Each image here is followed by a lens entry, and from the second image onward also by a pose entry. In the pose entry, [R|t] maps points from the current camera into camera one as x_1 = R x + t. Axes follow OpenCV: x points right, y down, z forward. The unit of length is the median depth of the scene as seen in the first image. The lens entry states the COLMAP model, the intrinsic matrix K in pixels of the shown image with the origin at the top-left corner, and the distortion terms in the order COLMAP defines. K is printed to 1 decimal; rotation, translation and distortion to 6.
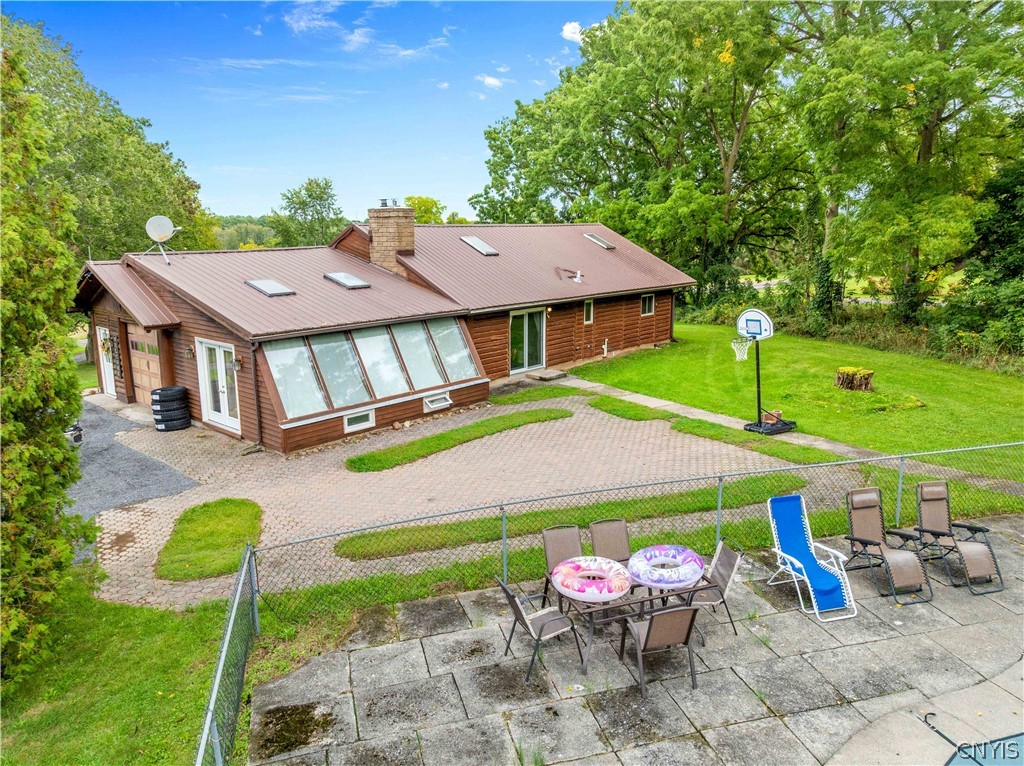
lens RADIAL K [[727.0, 0, 511.7], [0, 727.0, 382.0], [0, 0, 1]] dist [-0.046446, 0.015189]
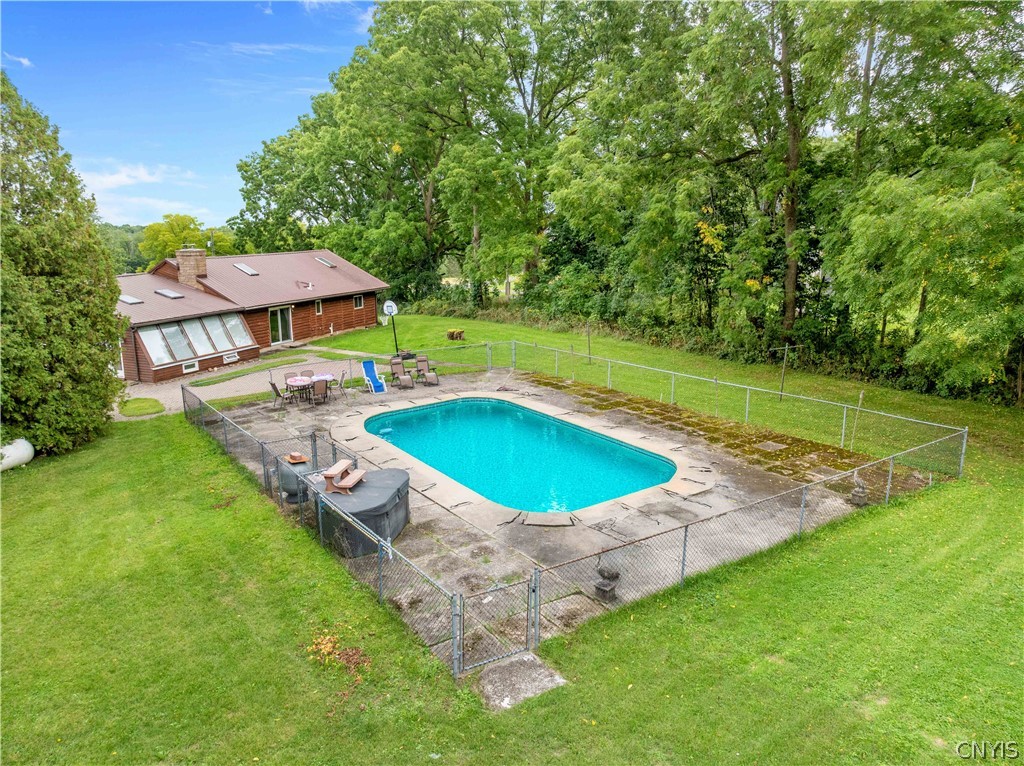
lens RADIAL K [[727.0, 0, 519.2], [0, 727.0, 385.0], [0, 0, 1]] dist [-0.046446, 0.015189]
pose [[0.945786, -0.071816, 0.316752, 0.003373], [0.070884, 0.997379, 0.014480, 0.089472], [-0.316962, 0.008757, 0.948398, -0.716560]]
